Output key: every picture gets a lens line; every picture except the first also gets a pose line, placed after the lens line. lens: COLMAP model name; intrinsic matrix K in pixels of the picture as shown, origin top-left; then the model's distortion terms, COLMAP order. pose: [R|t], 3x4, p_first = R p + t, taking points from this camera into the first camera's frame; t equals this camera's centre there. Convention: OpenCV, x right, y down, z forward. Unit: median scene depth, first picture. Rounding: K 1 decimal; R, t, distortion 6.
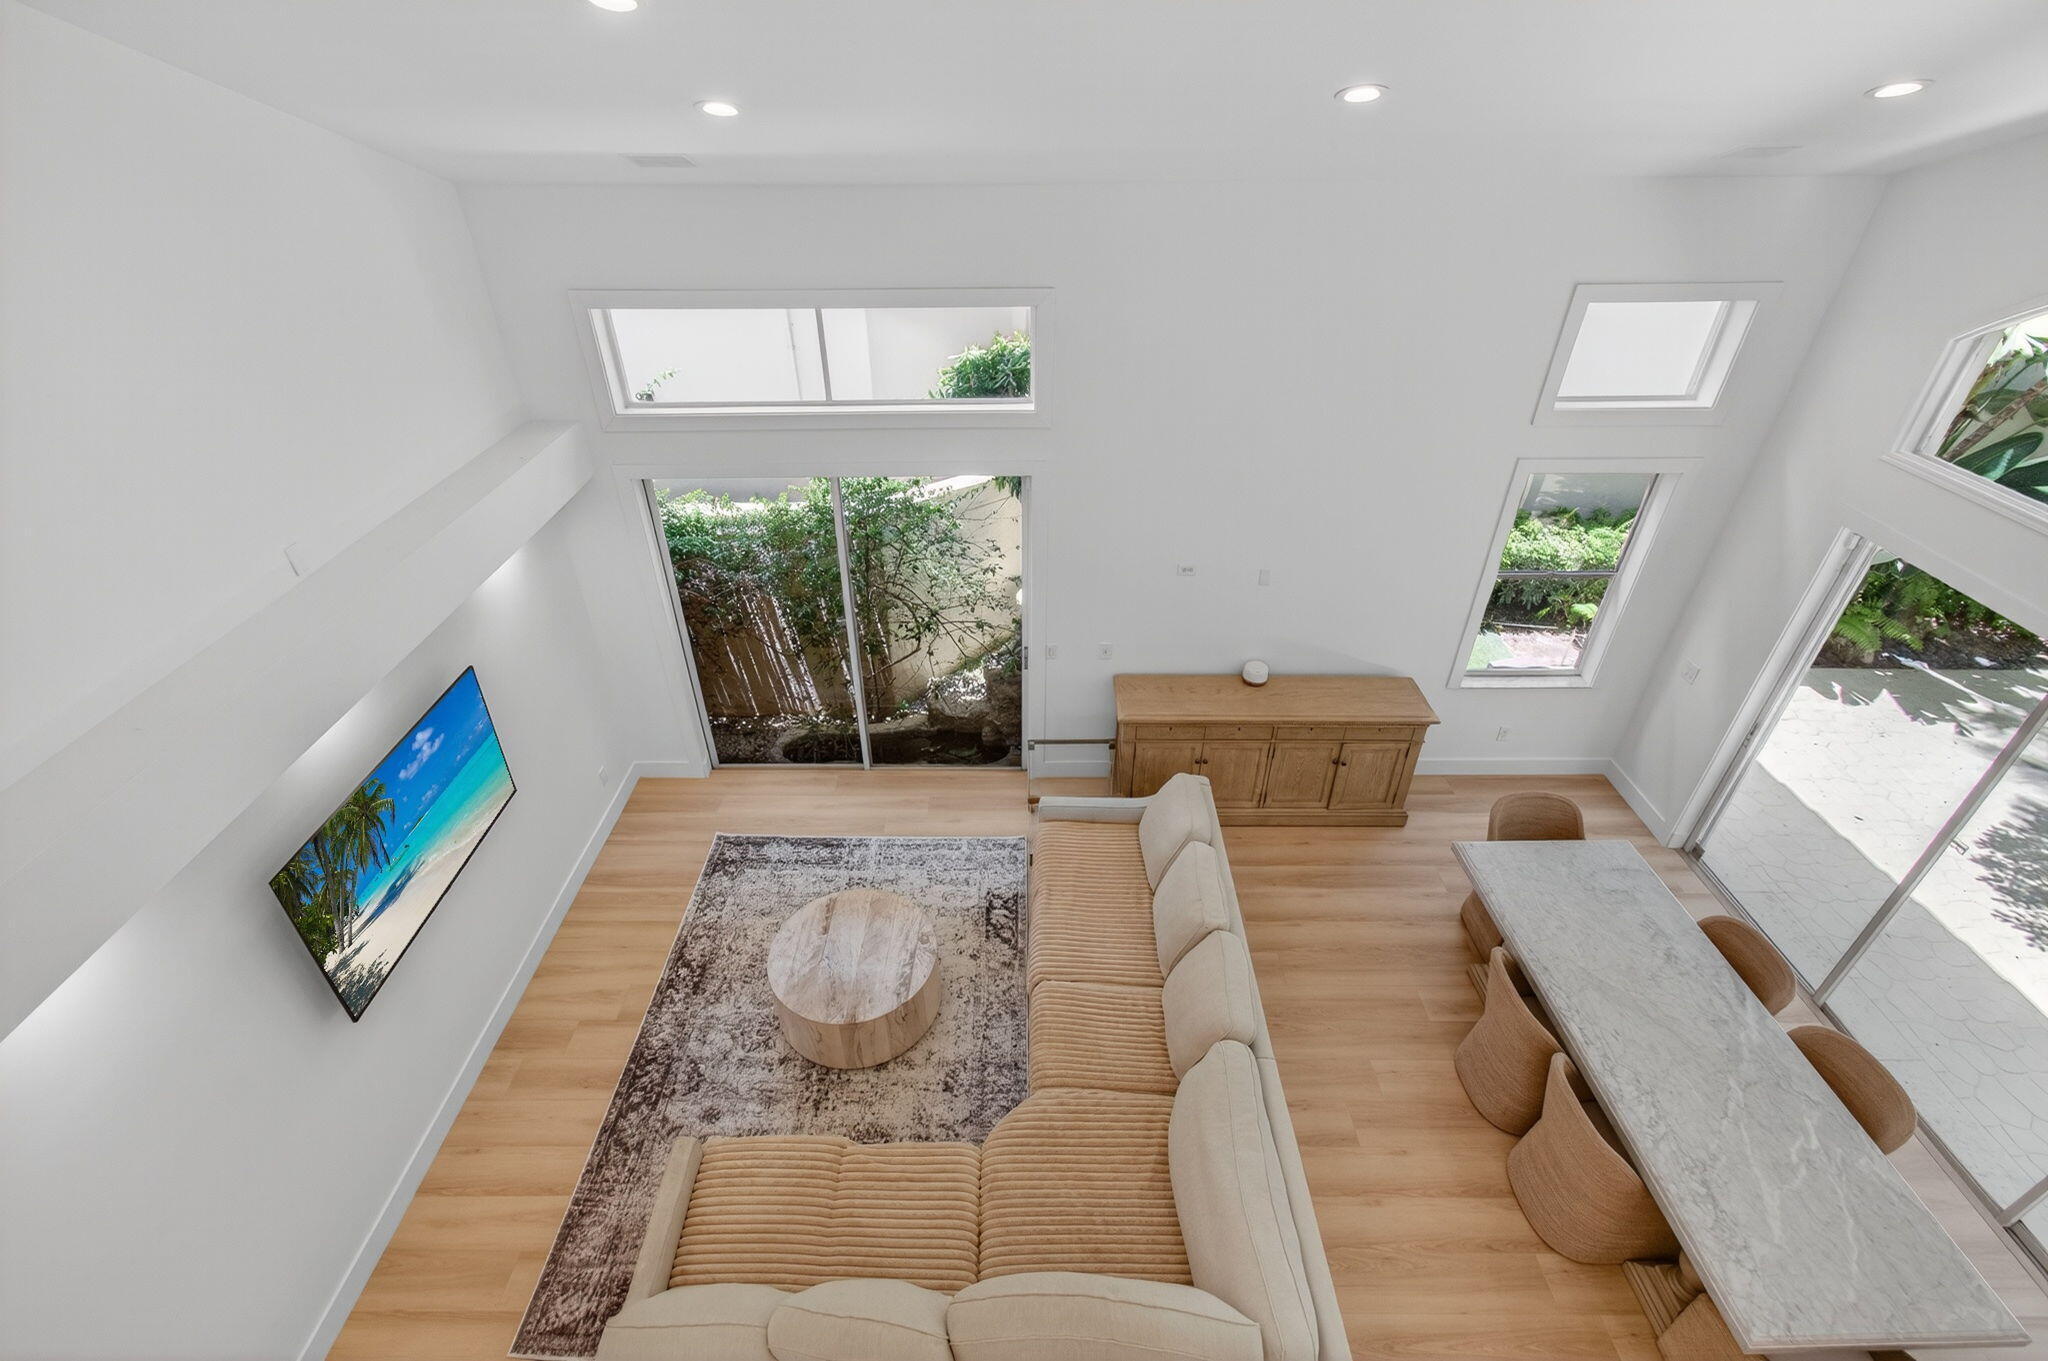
lens RADIAL K [[917.1, 0, 1026.4], [0, 917.1, 656.0], [0, 0, 1]] dist [0.003976, 0.001610]
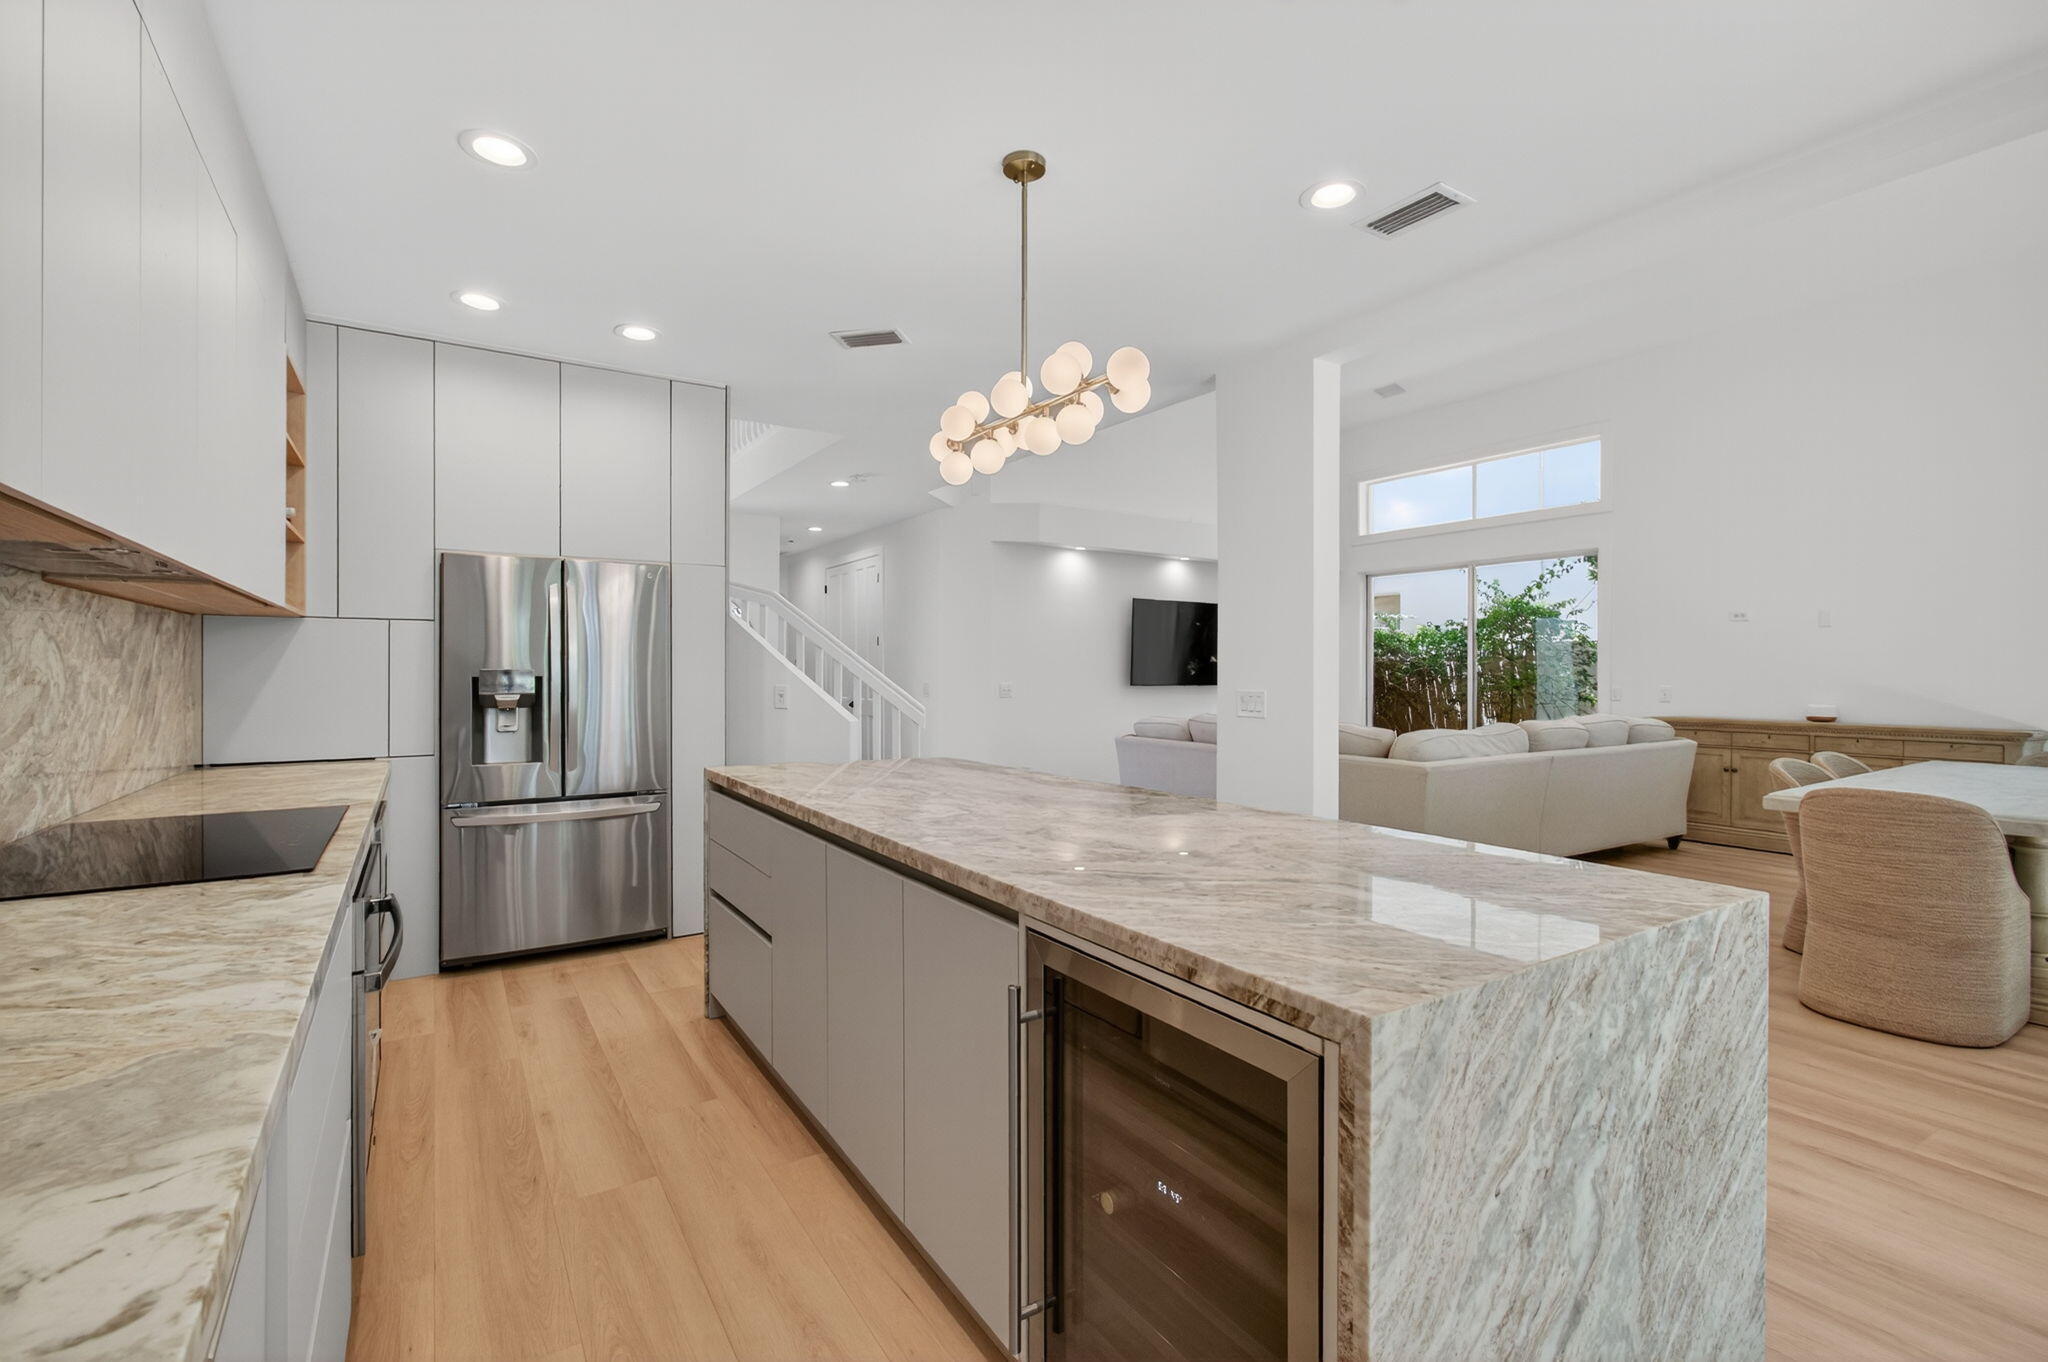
lens RADIAL K [[917.1, 0, 1028.1], [0, 917.1, 665.0], [0, 0, 1]] dist [0.003976, 0.001610]
pose [[0.545283, -0.005279, -0.838235, 0.824296], [-0.459859, 0.834189, -0.304398, 0.918899], [0.700854, 0.551453, 0.452442, -0.193685]]
